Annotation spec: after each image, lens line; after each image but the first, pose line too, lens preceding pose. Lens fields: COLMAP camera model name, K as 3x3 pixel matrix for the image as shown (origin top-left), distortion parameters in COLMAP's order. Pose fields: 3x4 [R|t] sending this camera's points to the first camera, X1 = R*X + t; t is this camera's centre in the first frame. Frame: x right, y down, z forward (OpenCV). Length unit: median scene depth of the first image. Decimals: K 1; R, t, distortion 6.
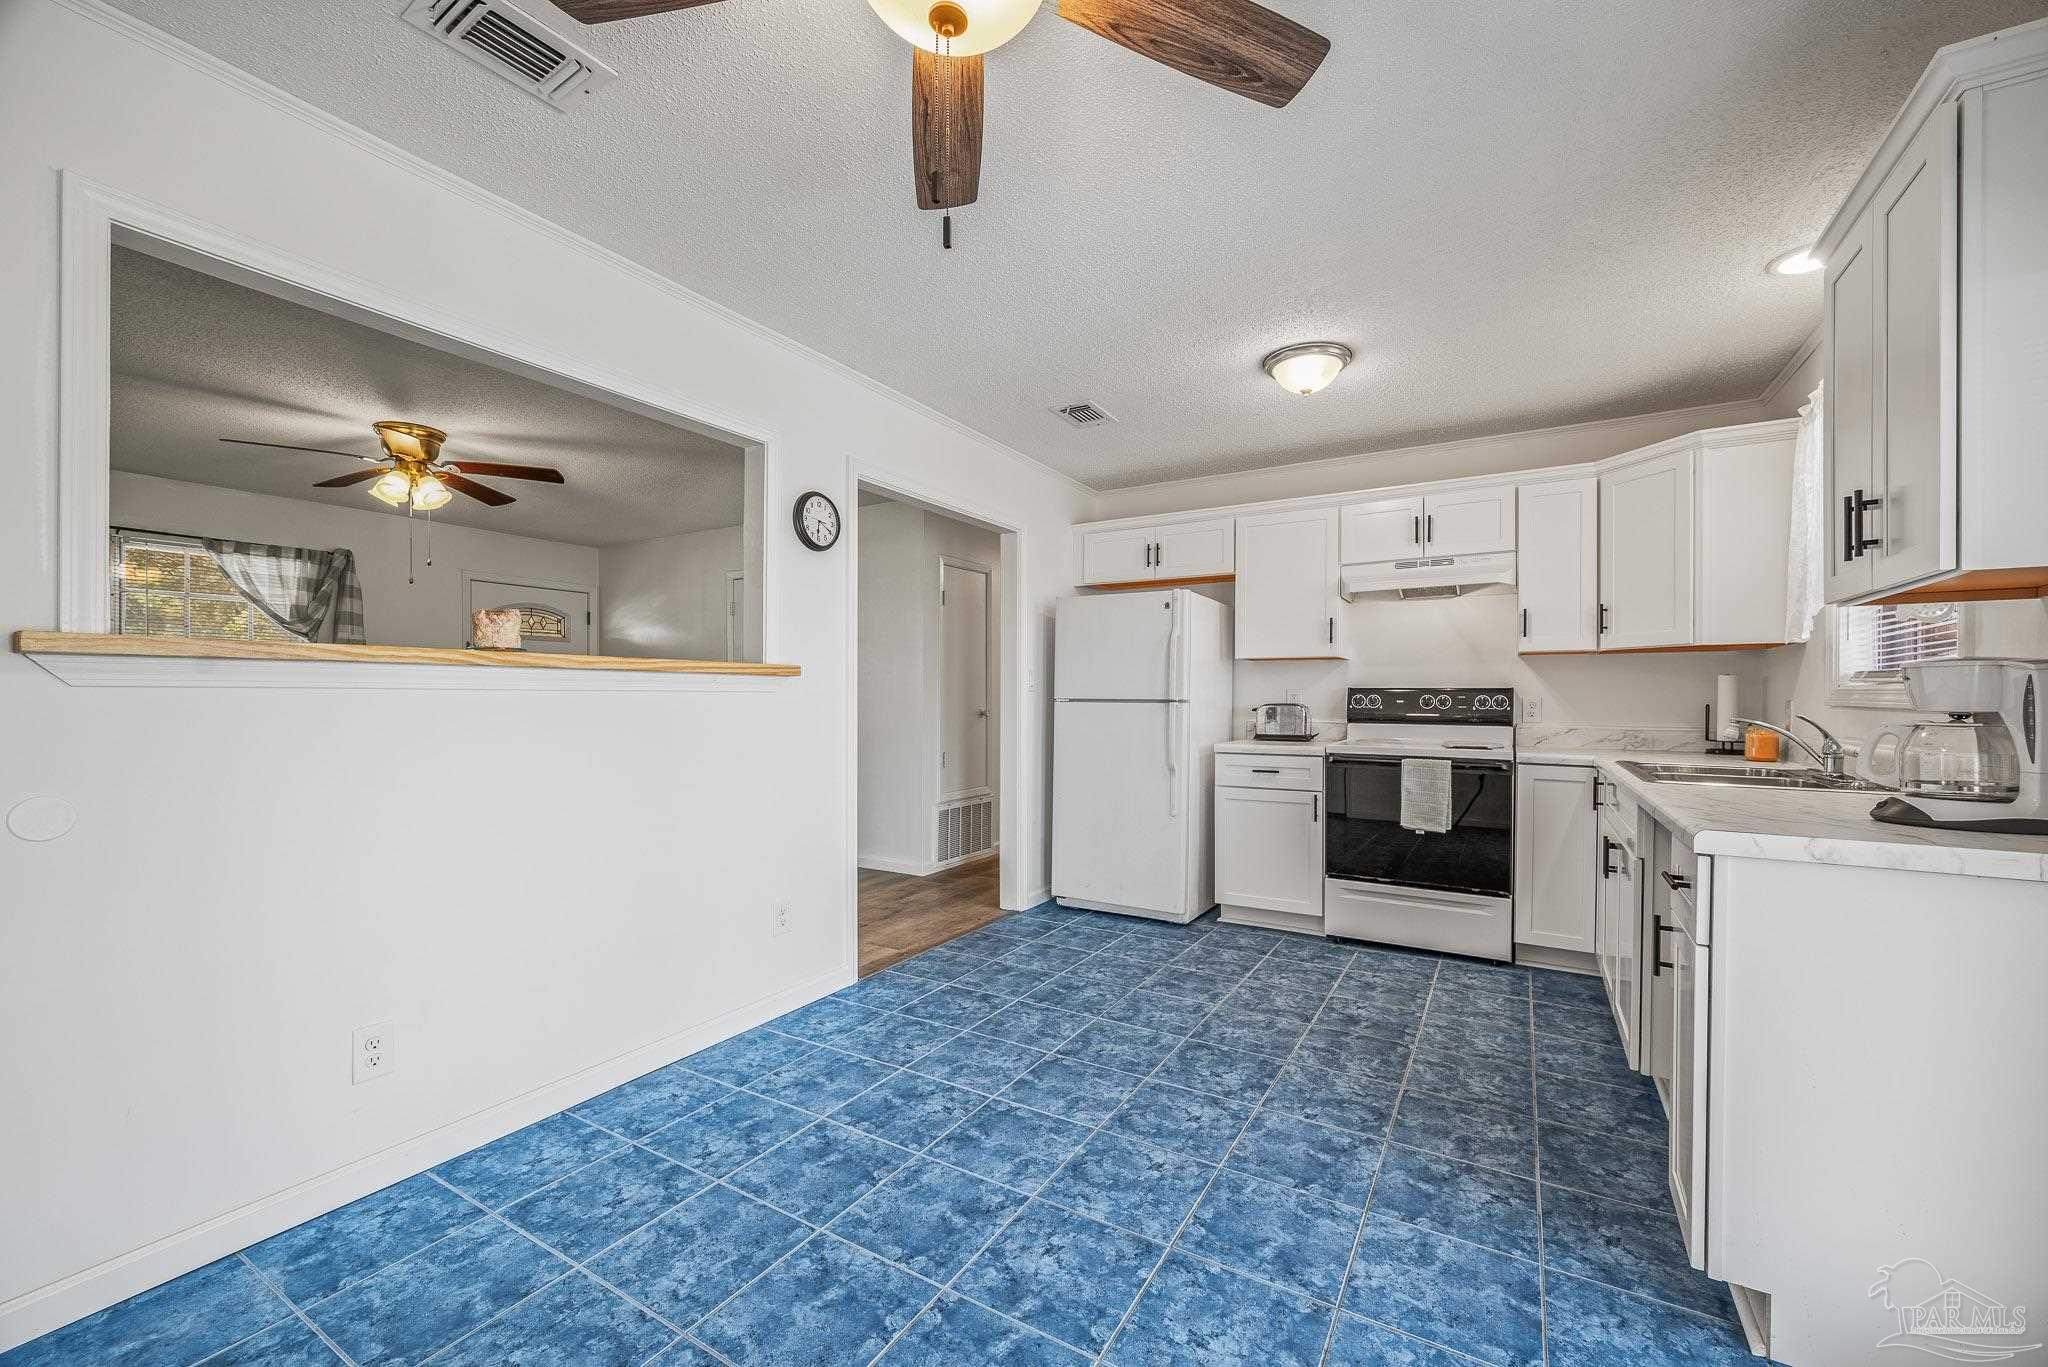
lens RADIAL K [[811.9, 0, 1042.2], [0, 811.9, 698.2], [0, 0, 1]] dist [0.001703, -0.000590]
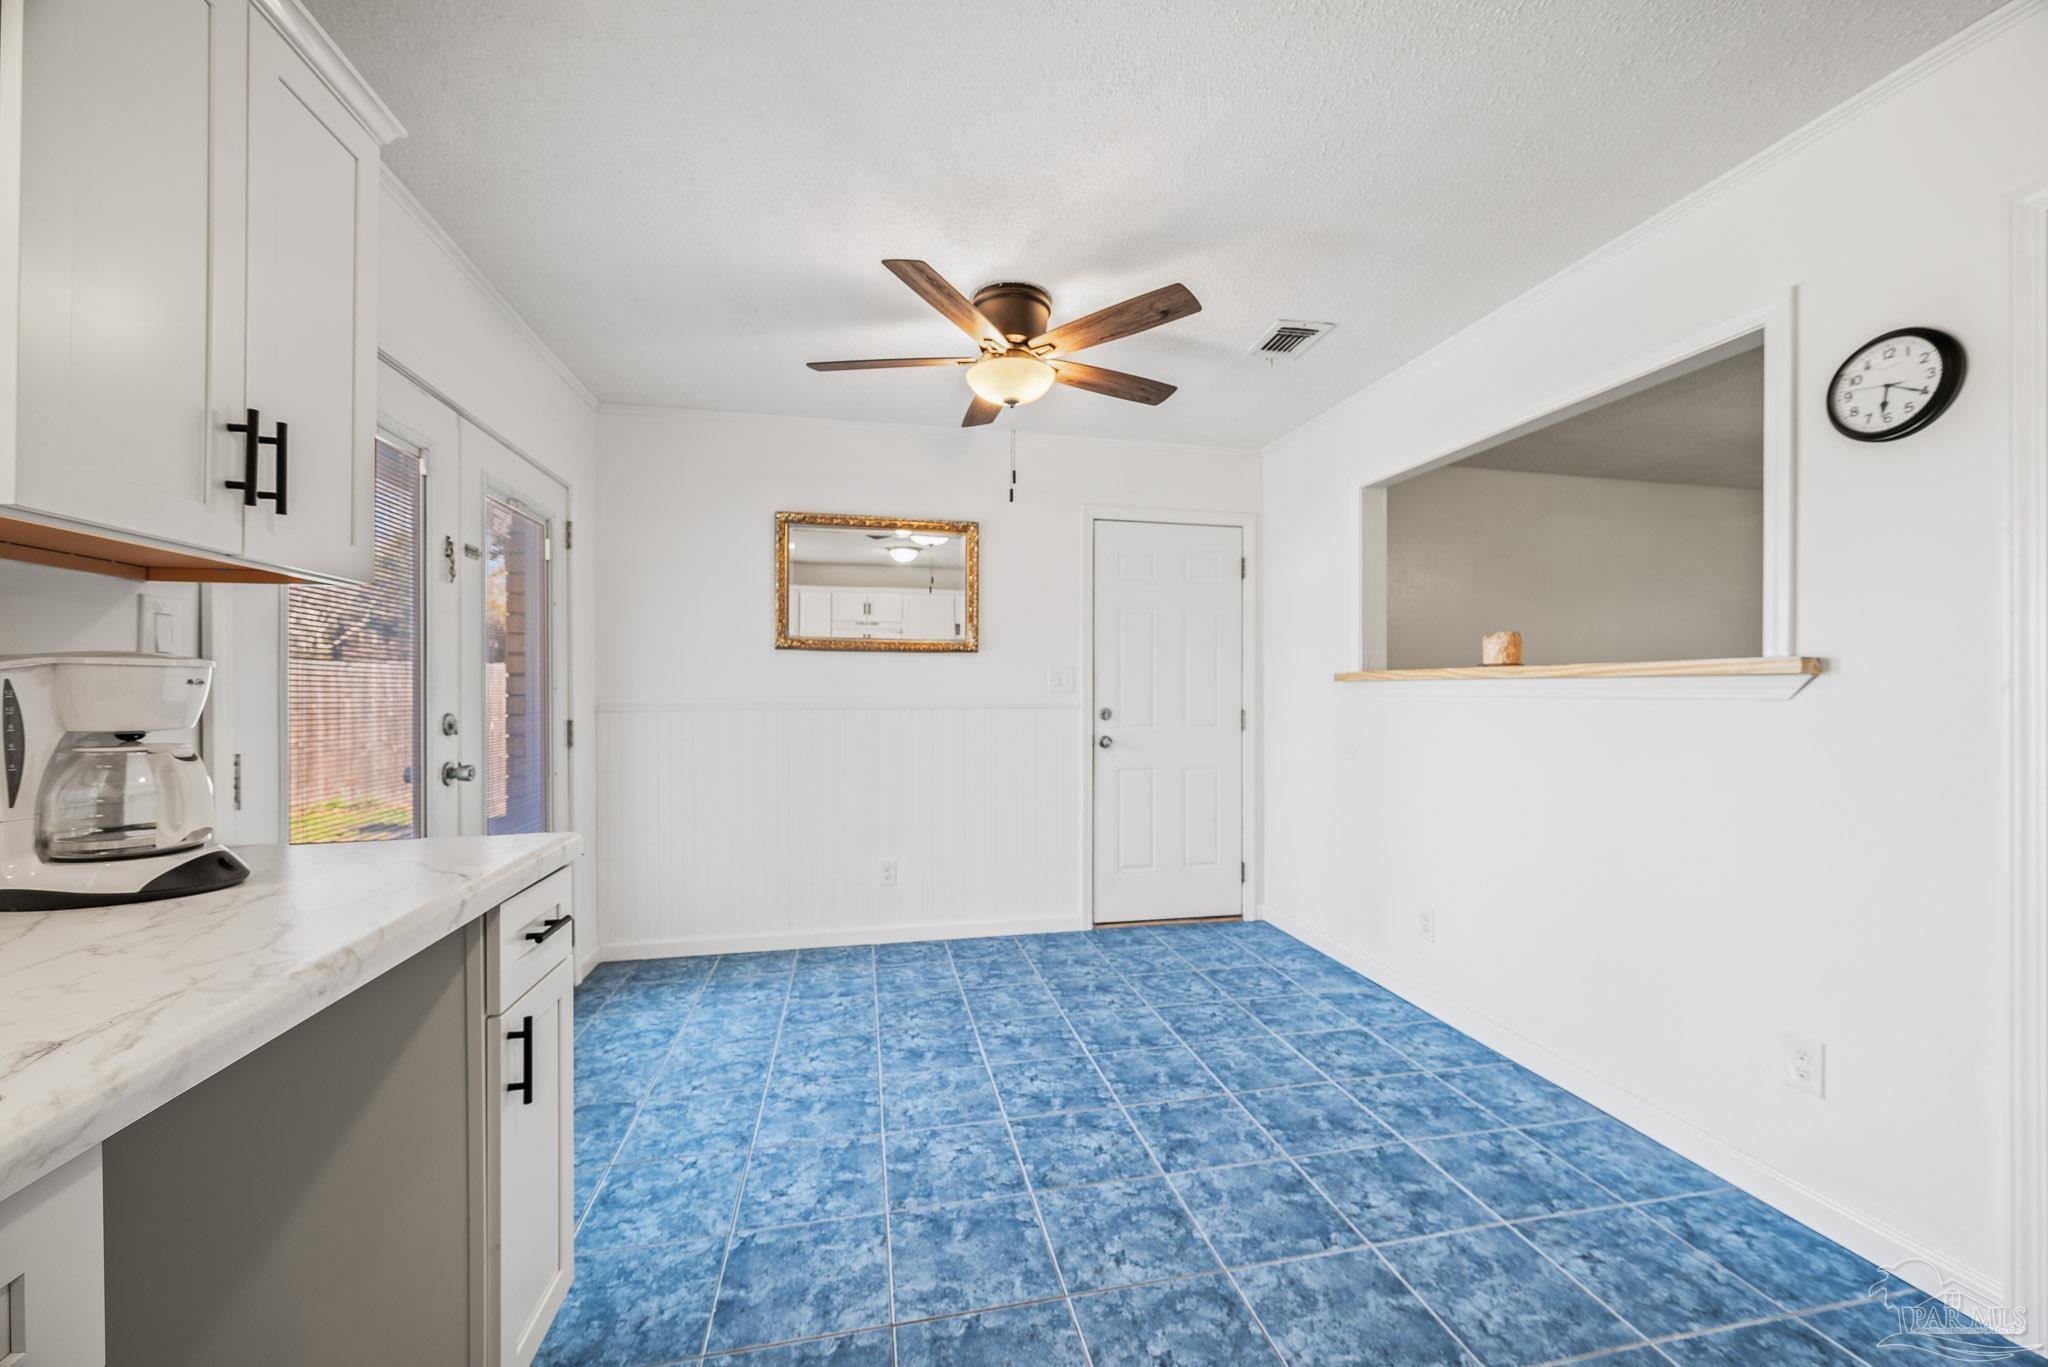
lens RADIAL K [[811.9, 0, 1032.7], [0, 811.9, 688.7], [0, 0, 1]] dist [0.001703, -0.000590]
pose [[-0.738029, -0.004951, -0.674750, 0.720100], [-0.004574, 0.999987, -0.002335, -0.016147], [0.674753, 0.001363, -0.738042, 1.436035]]
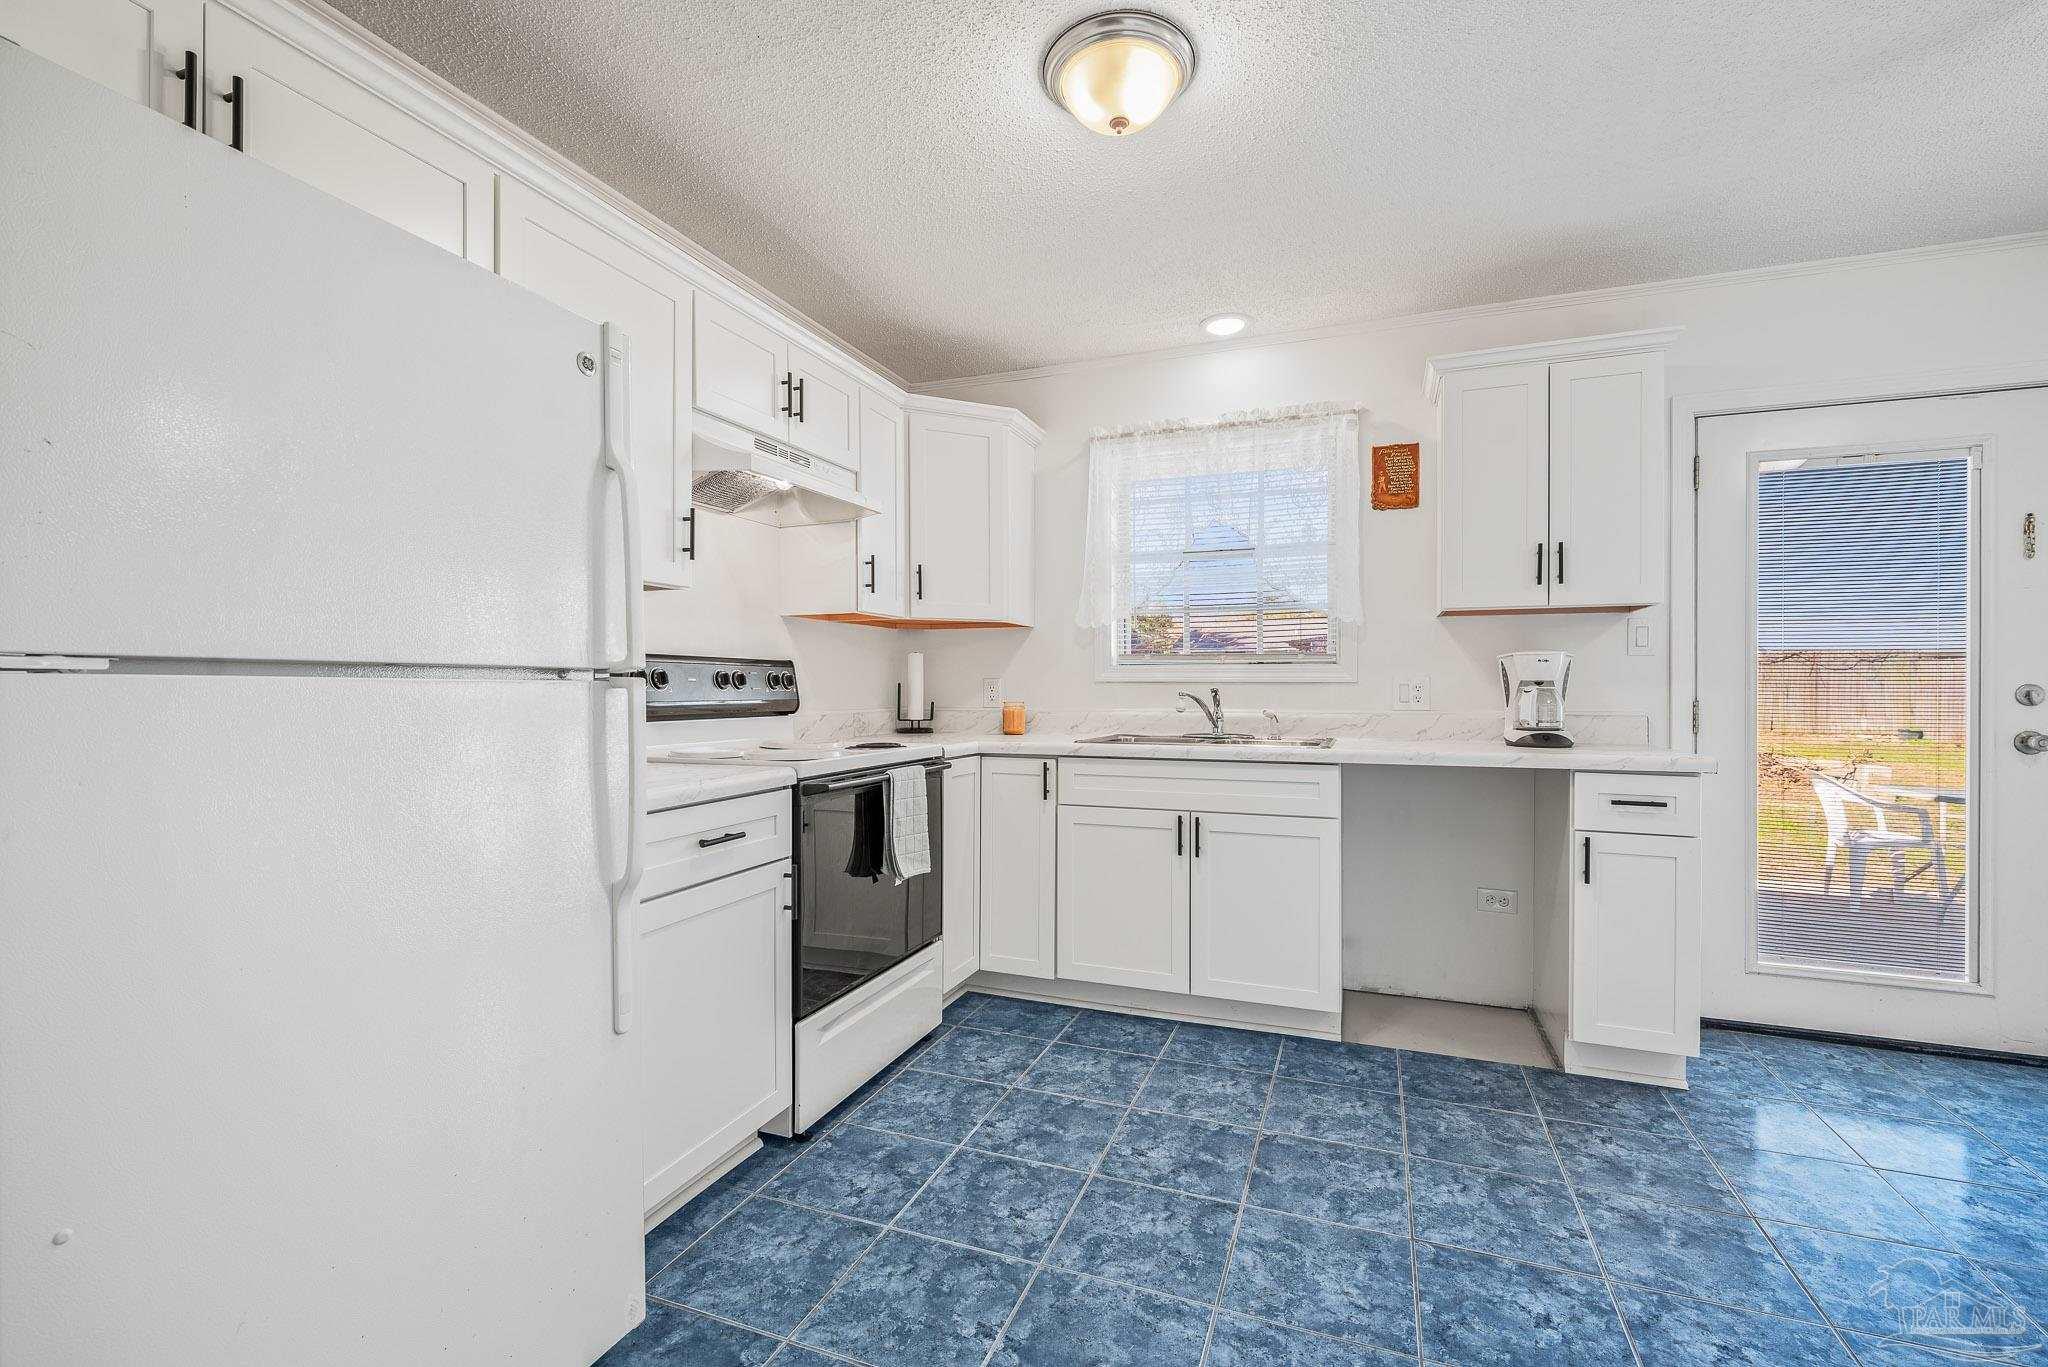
lens RADIAL K [[872.6, 0, 1043.8], [0, 872.6, 687.8], [0, 0, 1]] dist [0.003115, -0.000664]
pose [[-0.168526, -0.003635, 0.985690, -0.380320], [0.000730, 0.999992, 0.003813, 0.015415], [-0.985697, 0.001362, -0.168523, 1.656755]]
